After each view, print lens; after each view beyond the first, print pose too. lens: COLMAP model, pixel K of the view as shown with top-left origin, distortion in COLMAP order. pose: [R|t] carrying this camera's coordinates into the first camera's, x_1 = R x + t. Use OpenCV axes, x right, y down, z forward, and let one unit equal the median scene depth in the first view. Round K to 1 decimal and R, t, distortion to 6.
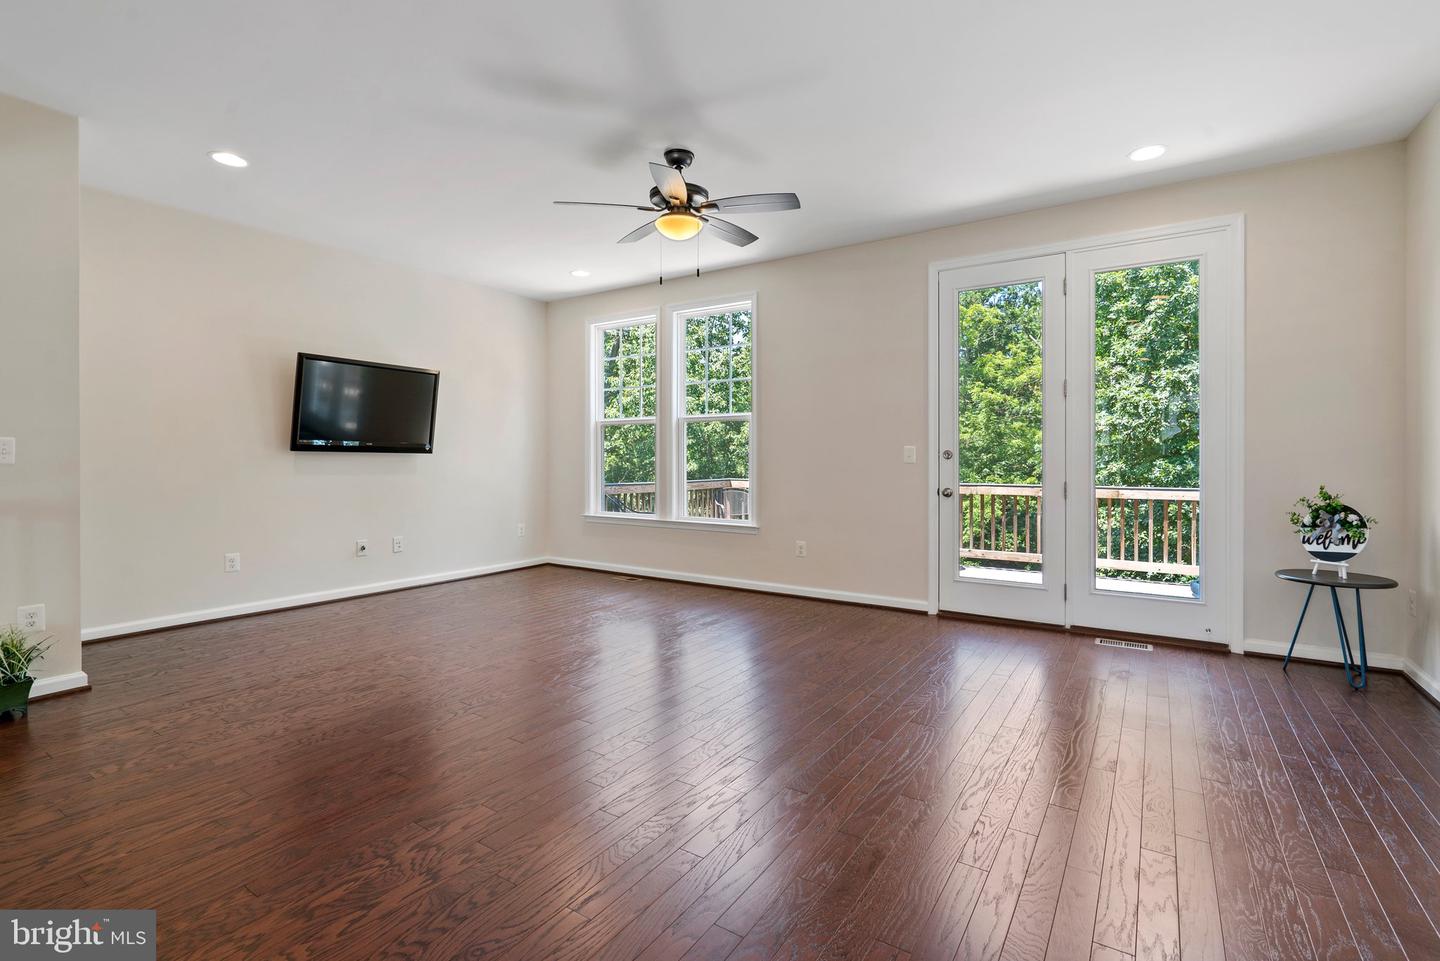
lens RADIAL K [[667.8, 0, 710.9], [0, 667.8, 460.9], [0, 0, 1]] dist [-0.003208, 0.000284]
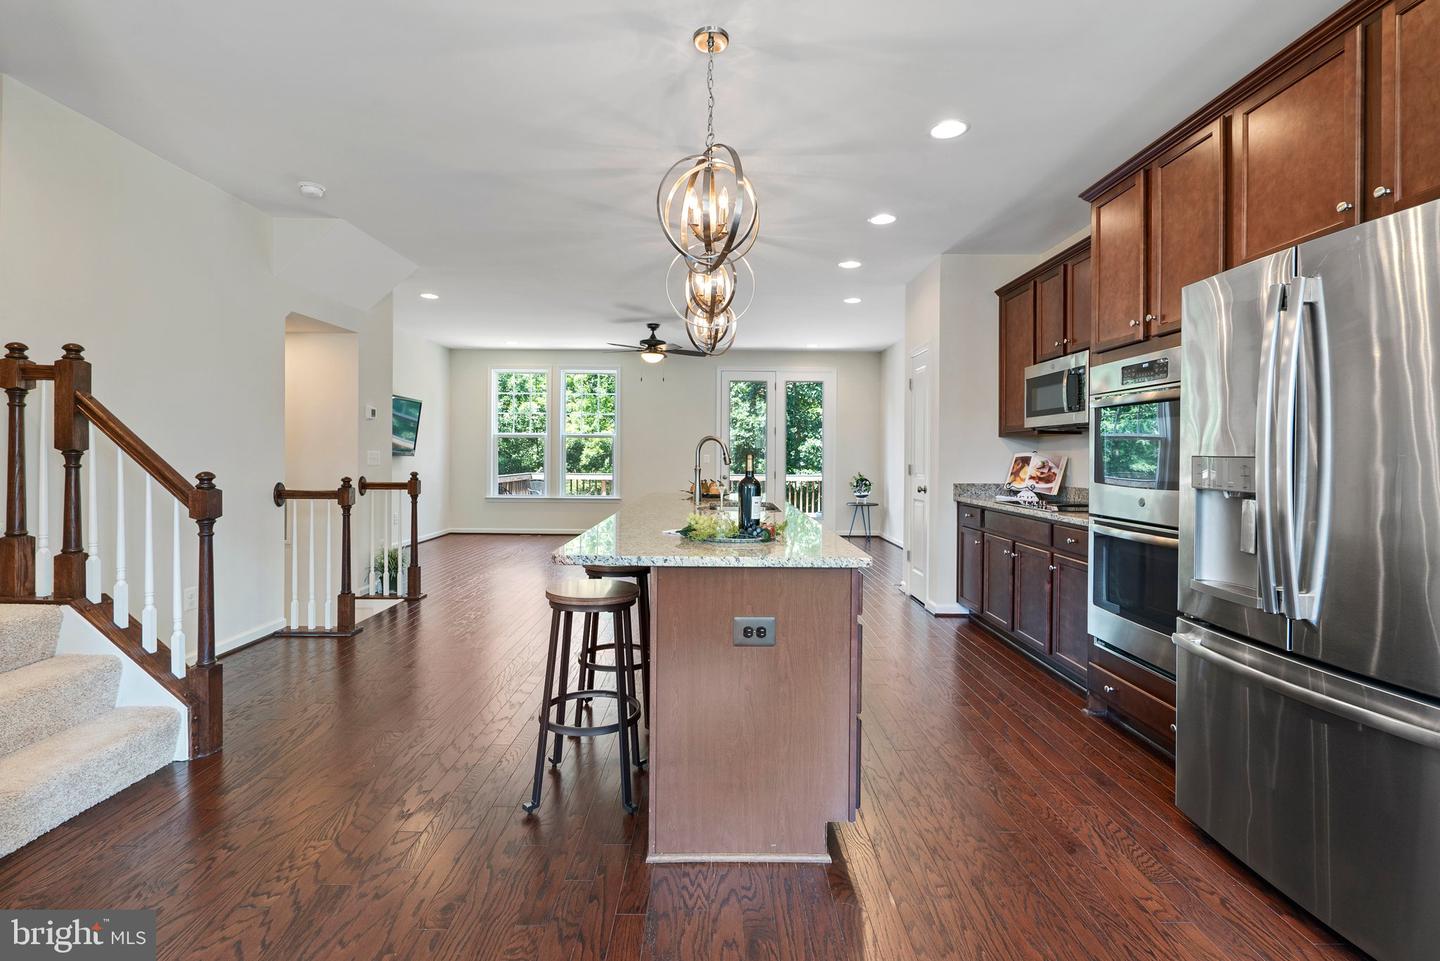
lens RADIAL K [[662.6, 0, 717.6], [0, 662.6, 457.2], [0, 0, 1]] dist [-0.002302, 0.000675]
pose [[0.828694, 0.004784, 0.559682, -1.032729], [-0.005456, 0.999985, -0.000470, -0.017743], [-0.559676, -0.002664, 0.828708, -0.888236]]
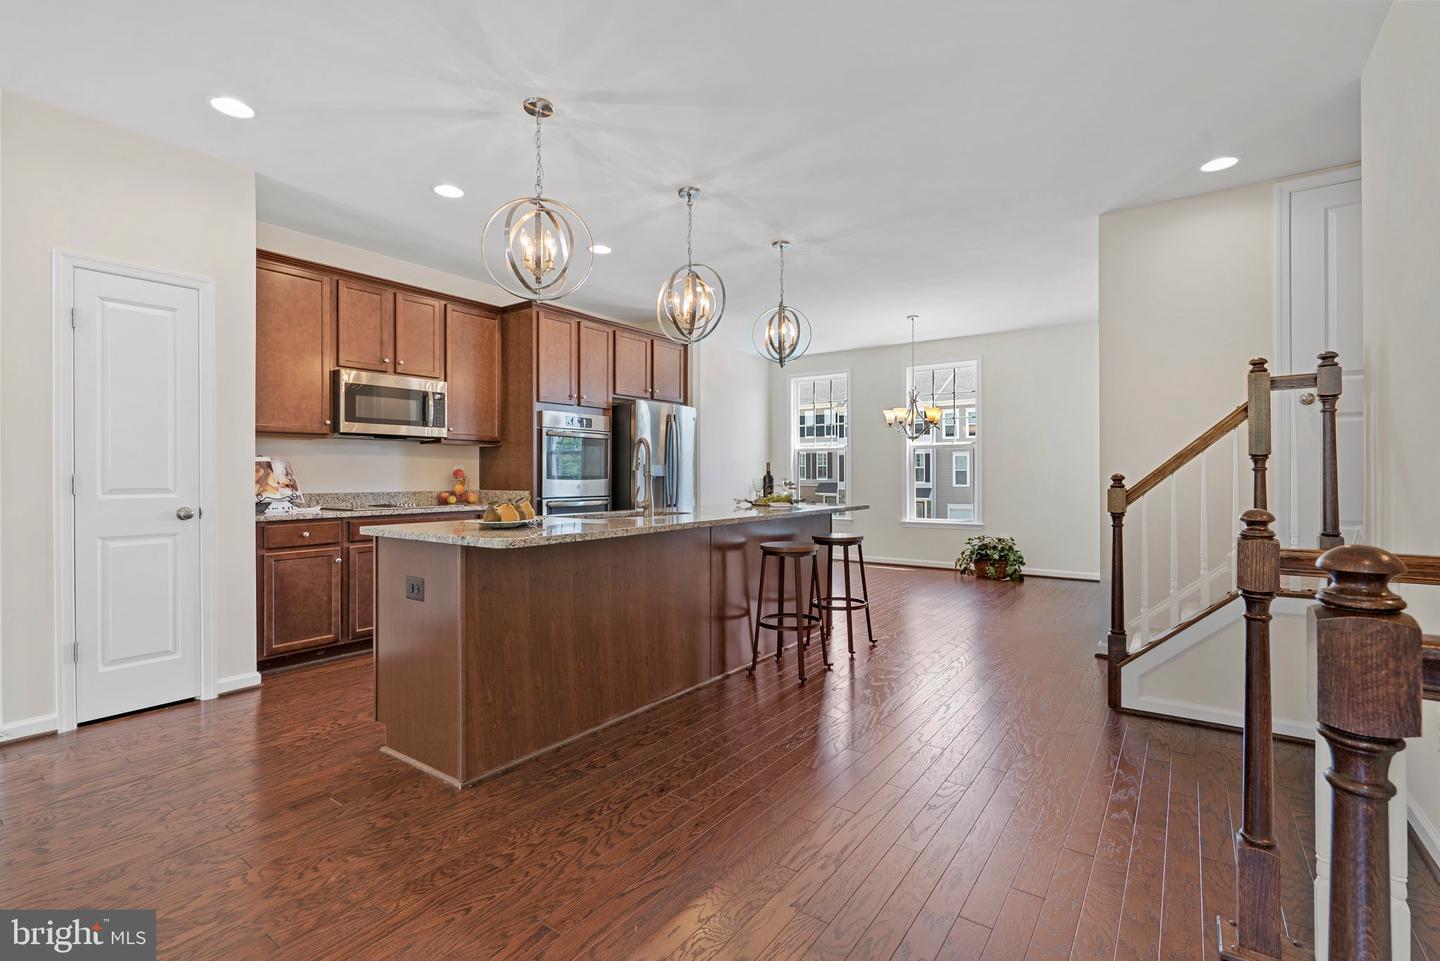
lens RADIAL K [[651.2, 0, 719.3], [0, 651.2, 484.4], [0, 0, 1]] dist [-0.008594, 0.000709]
pose [[-0.999549, 0.003048, 0.029874, -0.604938], [0.003683, 0.999768, 0.021232, -0.006364], [-0.029802, 0.021333, -0.999328, 0.842042]]
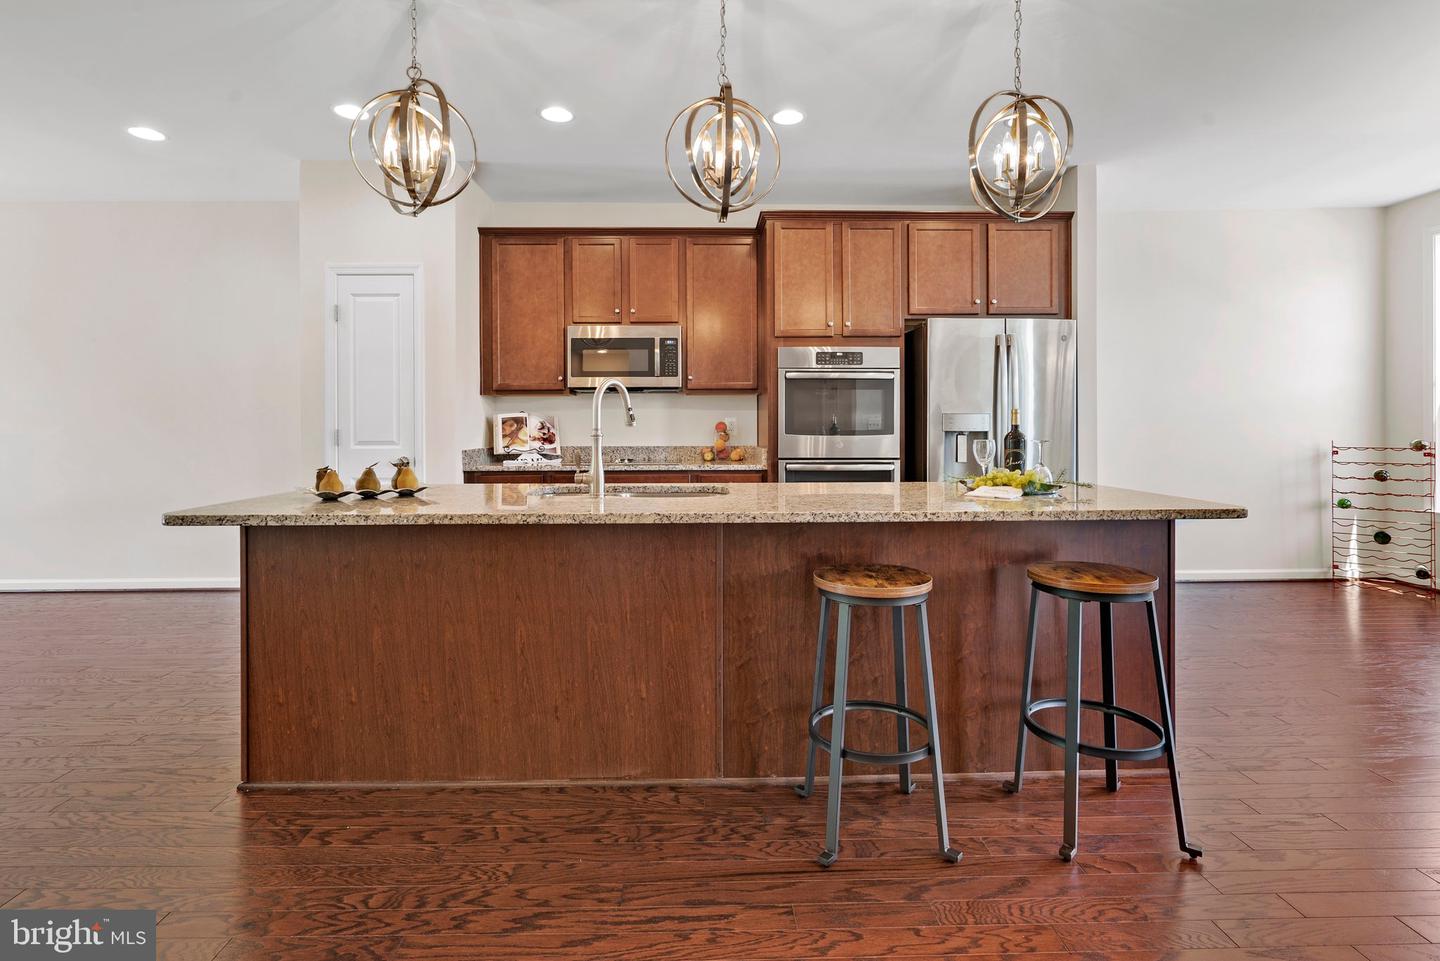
lens RADIAL K [[674.6, 0, 712.1], [0, 674.6, 426.8], [0, 0, 1]] dist [-0.005903, 0.000340]
pose [[-0.578816, 0.000305, 0.815458, -1.028475], [0.008718, 0.999945, 0.005815, -0.009526], [-0.815411, 0.010475, -0.578787, 0.242389]]
